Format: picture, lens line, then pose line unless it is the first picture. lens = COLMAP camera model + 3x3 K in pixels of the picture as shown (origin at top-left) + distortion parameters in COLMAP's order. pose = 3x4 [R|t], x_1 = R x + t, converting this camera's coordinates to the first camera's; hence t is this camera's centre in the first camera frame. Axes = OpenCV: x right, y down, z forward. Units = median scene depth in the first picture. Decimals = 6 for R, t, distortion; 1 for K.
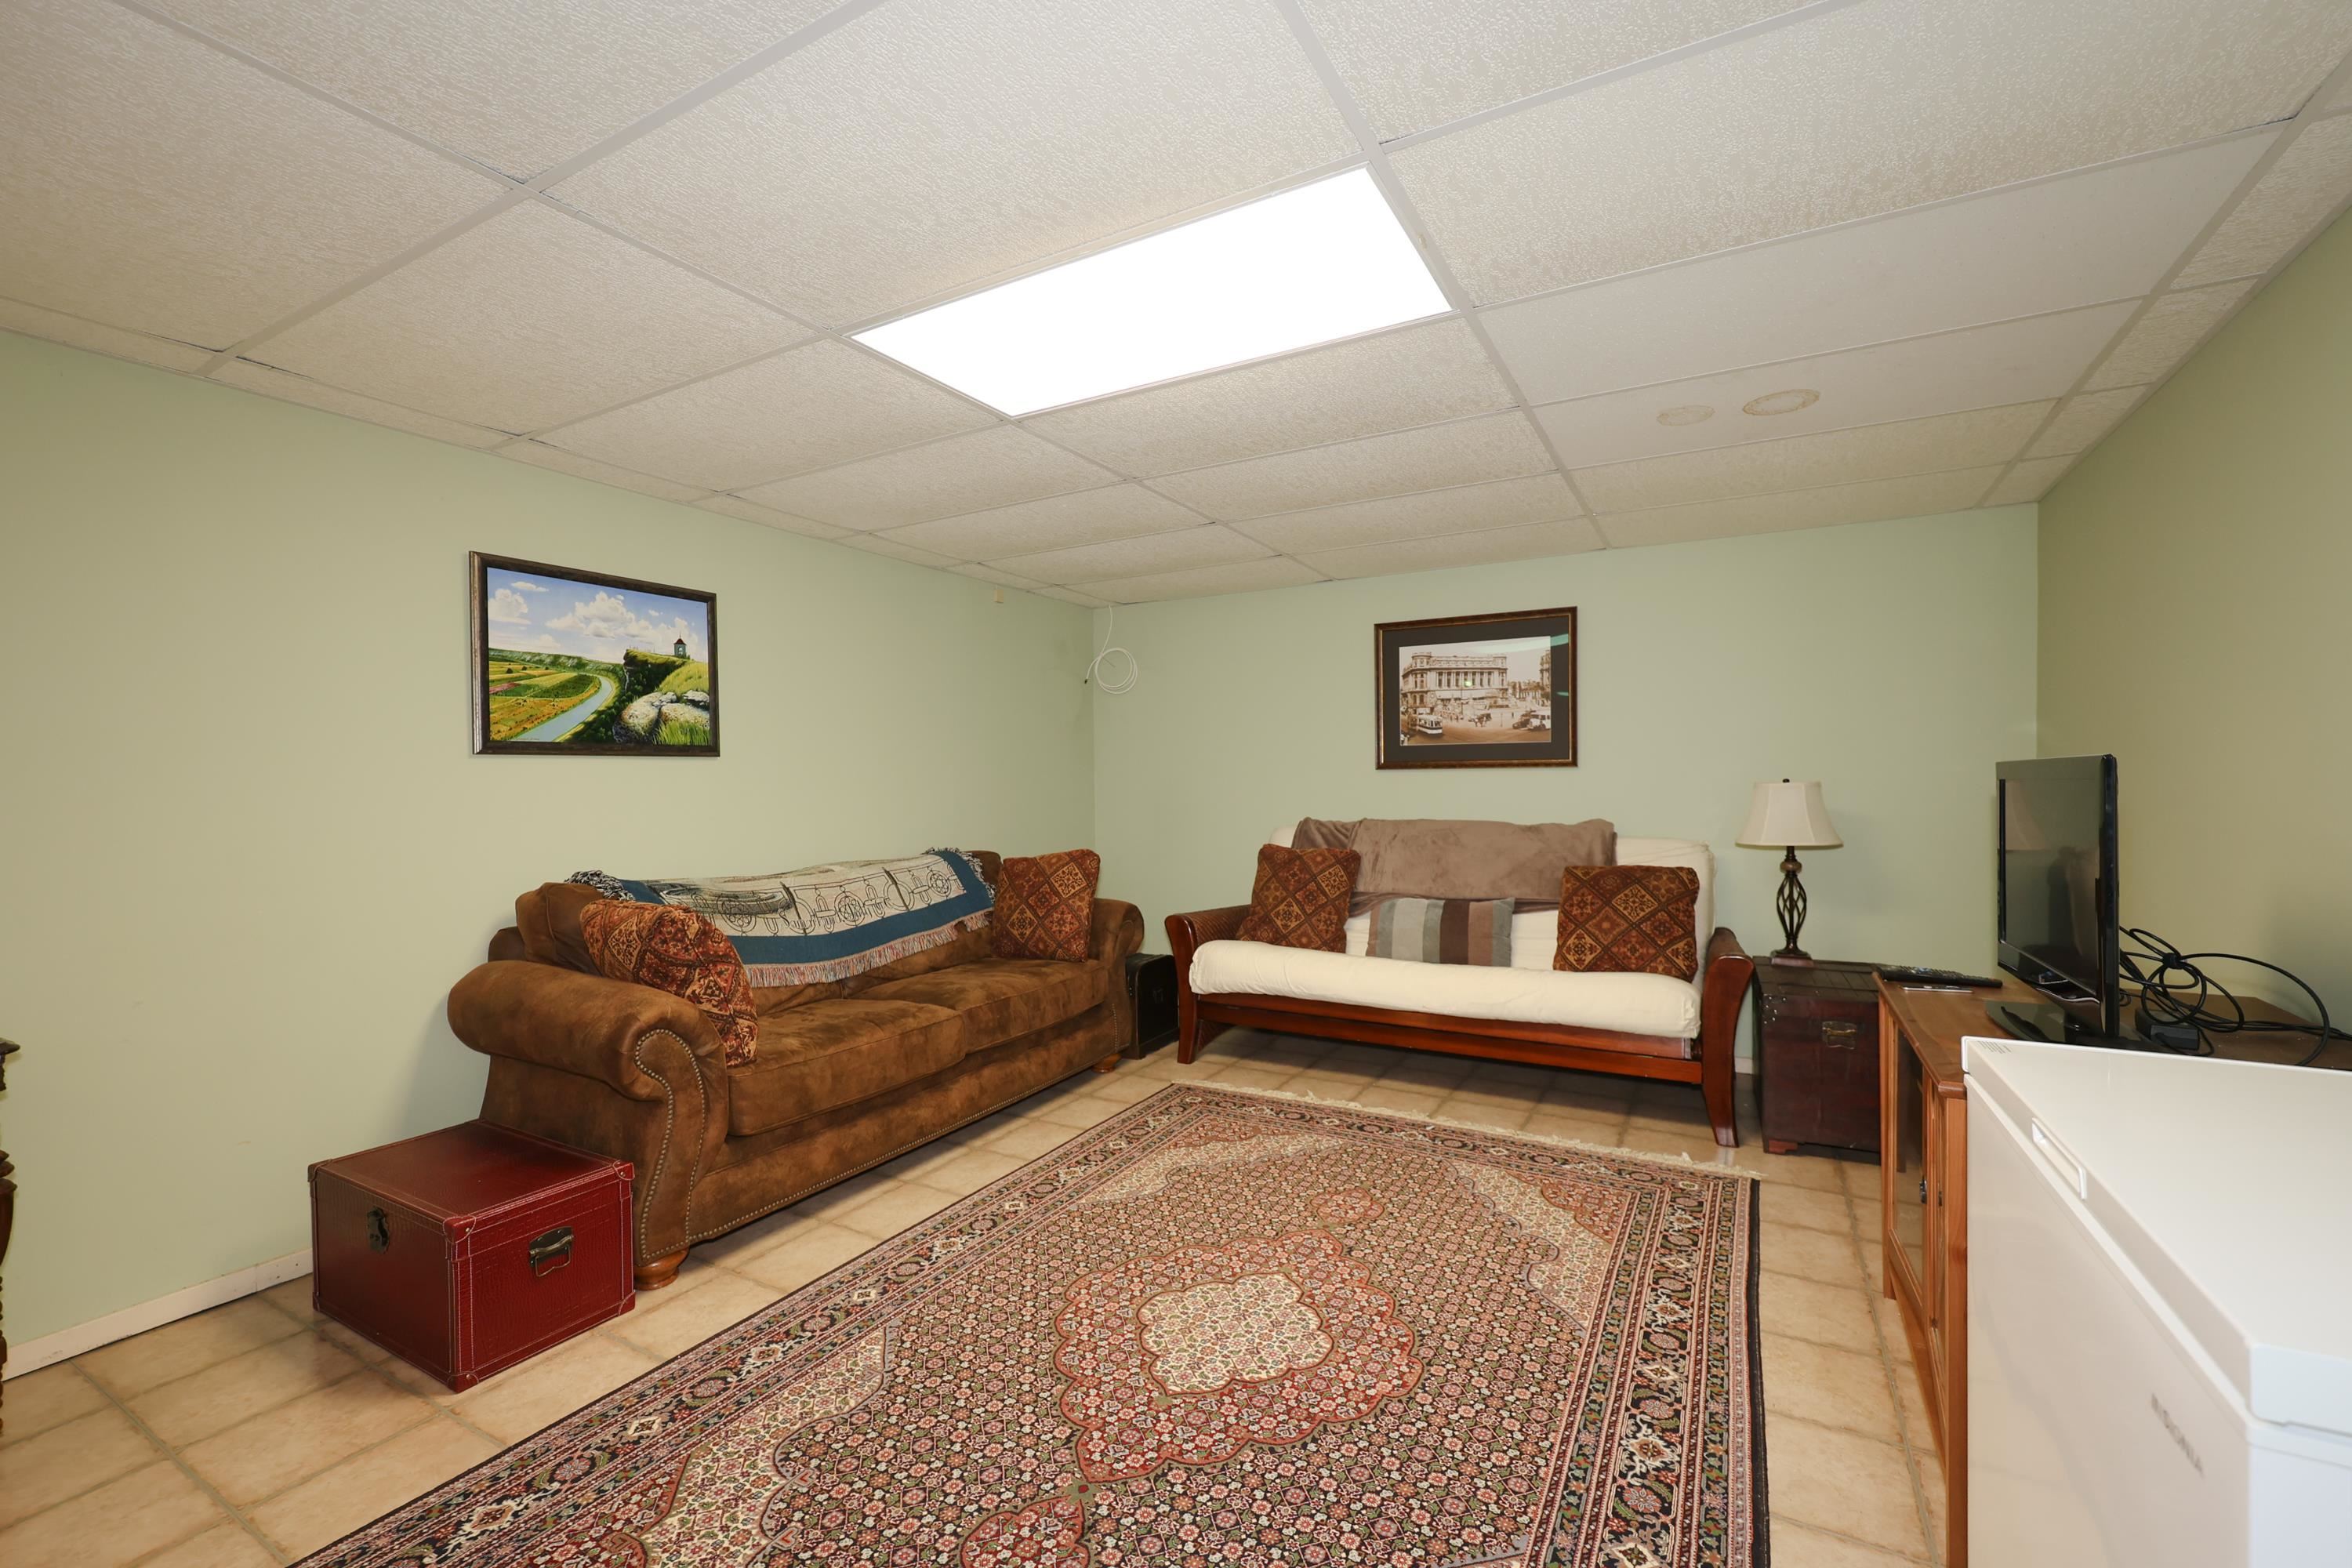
lens RADIAL K [[977.2, 0, 1201.5], [0, 977.2, 789.9], [0, 0, 1]] dist [-0.000246, -0.000236]
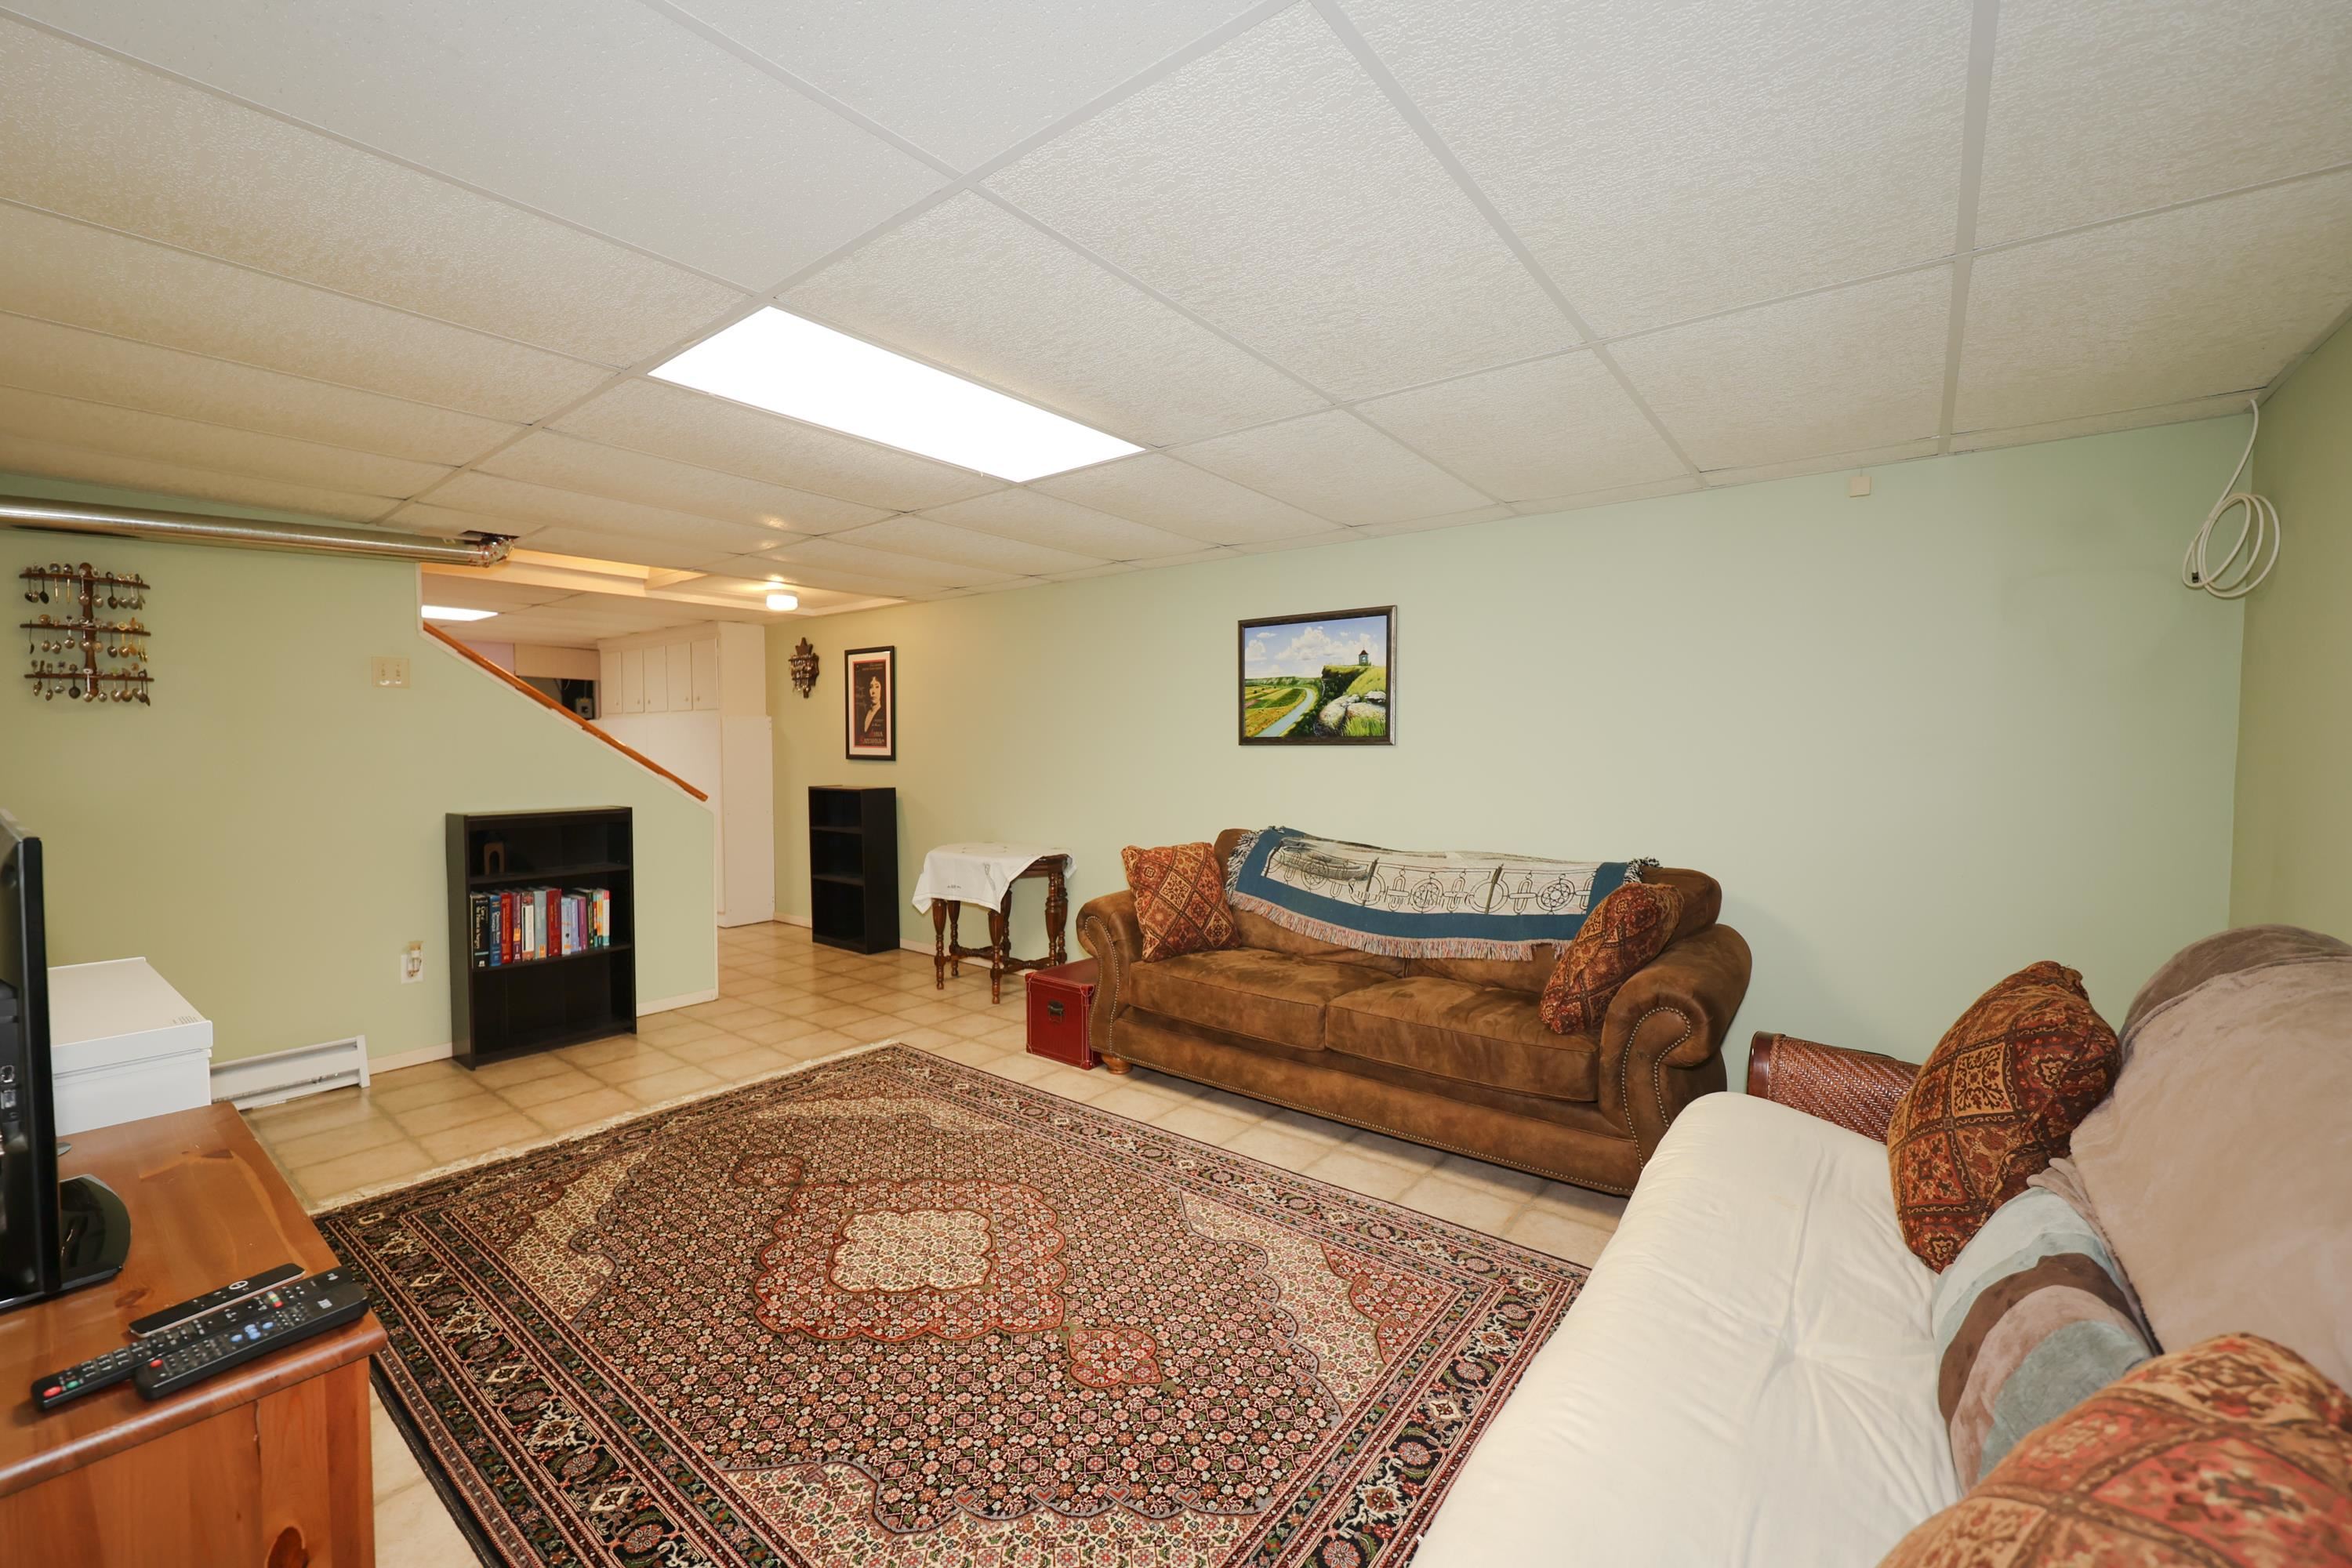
lens RADIAL K [[977.2, 0, 1201.5], [0, 977.2, 789.9], [0, 0, 1]] dist [-0.000246, -0.000236]
pose [[-0.160118, 0.063233, -0.985071, 0.840755], [-0.008302, 0.997825, 0.065401, -0.066162], [0.987063, 0.018650, -0.159244, 1.151073]]
